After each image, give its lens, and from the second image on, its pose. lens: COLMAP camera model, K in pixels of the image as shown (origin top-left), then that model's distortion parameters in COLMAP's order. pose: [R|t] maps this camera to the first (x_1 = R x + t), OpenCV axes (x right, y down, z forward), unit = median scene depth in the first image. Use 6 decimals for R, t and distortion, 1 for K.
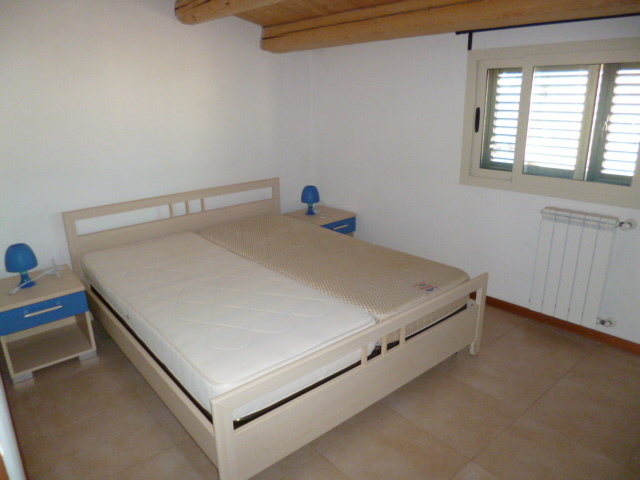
lens RADIAL K [[441.1, 0, 320.0], [0, 441.1, 240.0], [0, 0, 1]] dist [-0.127895, -0.001161]
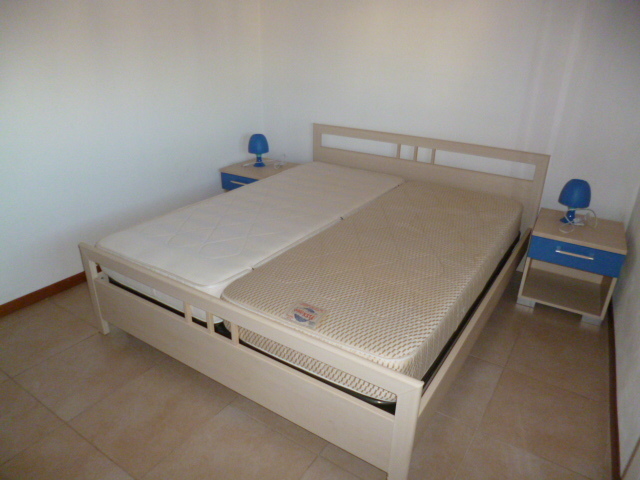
lens RADIAL K [[457.2, 0, 320.0], [0, 457.2, 240.0], [0, 0, 1]] dist [-0.003873, -0.000898]
pose [[0.275621, 0.413711, -0.867685, 0.512296], [-0.310623, 0.892553, 0.326898, -0.151940], [0.909696, 0.179422, 0.374515, 0.444584]]
